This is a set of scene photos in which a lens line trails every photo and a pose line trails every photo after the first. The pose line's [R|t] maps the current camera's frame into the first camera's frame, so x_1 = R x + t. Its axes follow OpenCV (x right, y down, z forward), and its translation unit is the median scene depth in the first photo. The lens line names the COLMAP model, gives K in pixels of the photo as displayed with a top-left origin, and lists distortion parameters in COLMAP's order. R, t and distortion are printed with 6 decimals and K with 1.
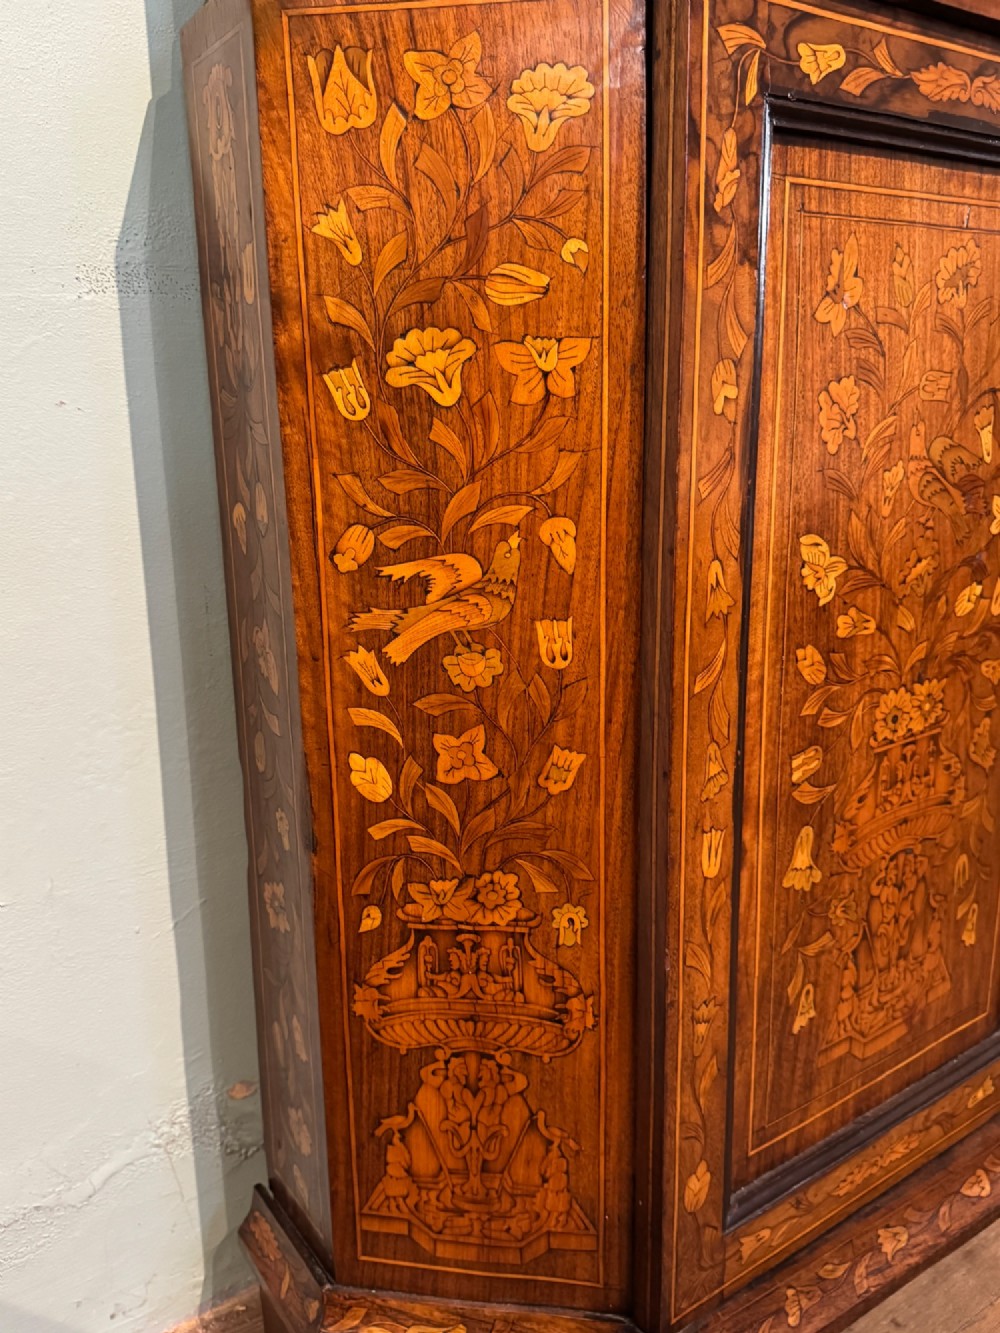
lens RADIAL K [[1122.9, 0, 502.9], [0, 1122.9, 680.5], [0, 0, 1]] dist [0.066537, -0.131053]
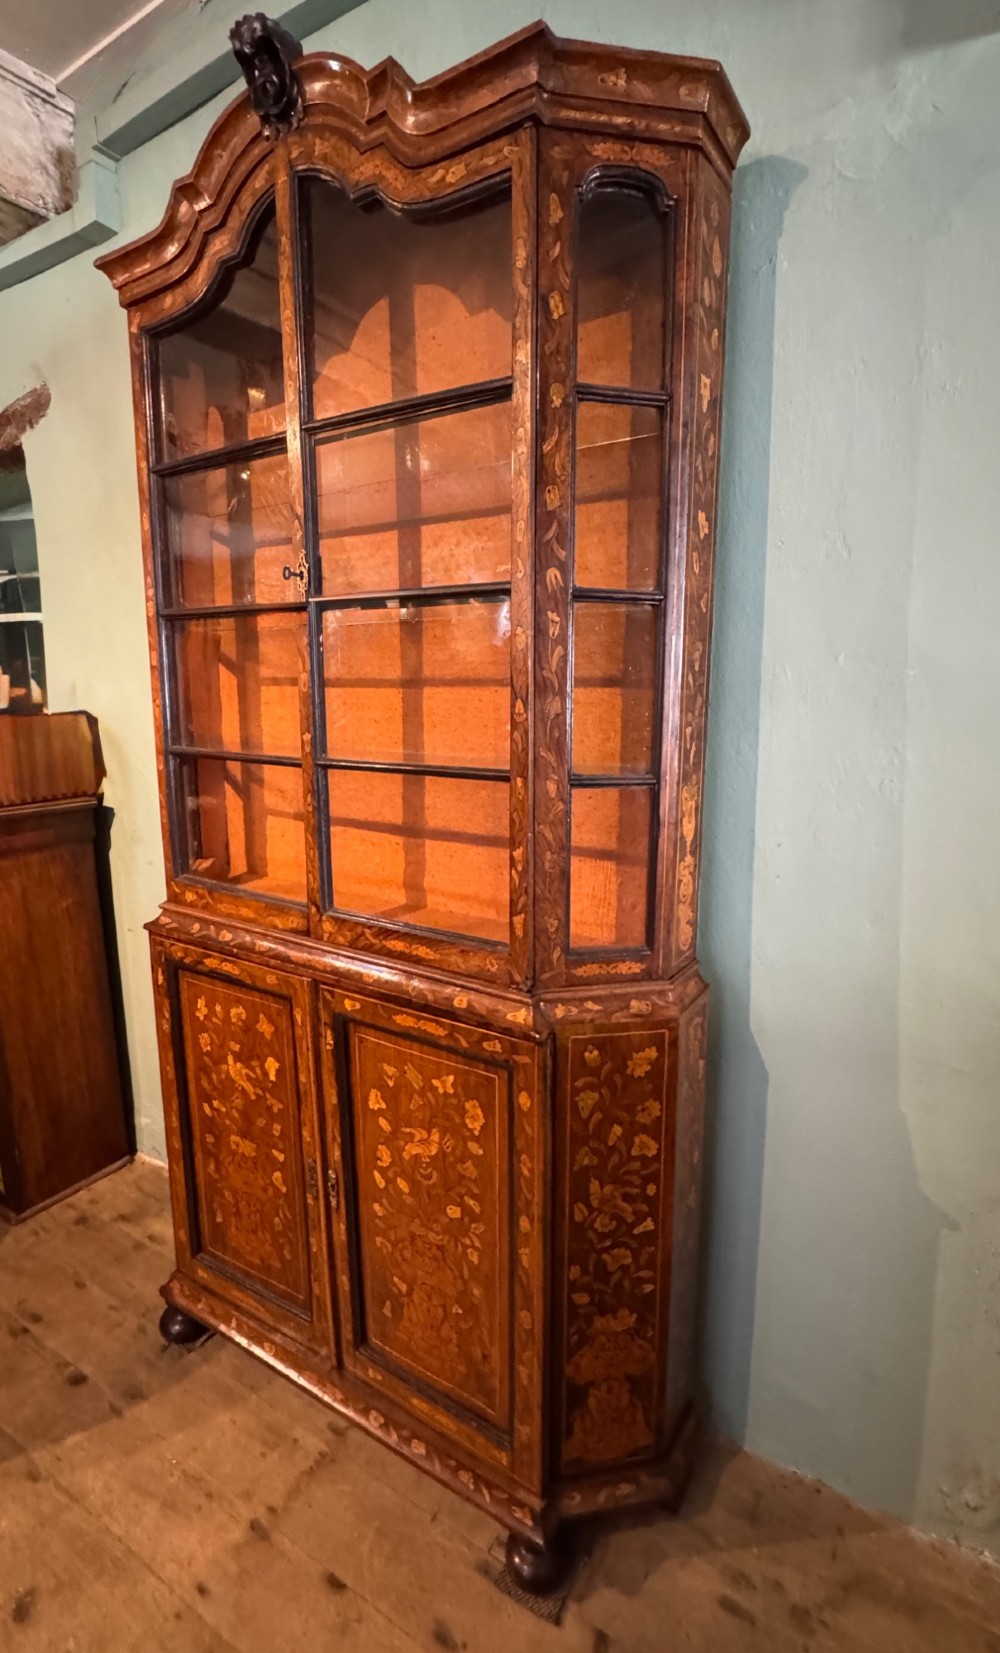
lens RADIAL K [[767.2, 0, 551.8], [0, 767.2, 824.0], [0, 0, 1]] dist [-0.003998, 0.000853]
pose [[0.420105, 0.176436, -0.890158, 2.617056], [-0.241441, 0.967294, 0.077778, -1.275159], [0.874767, 0.182246, 0.448964, 0.742094]]
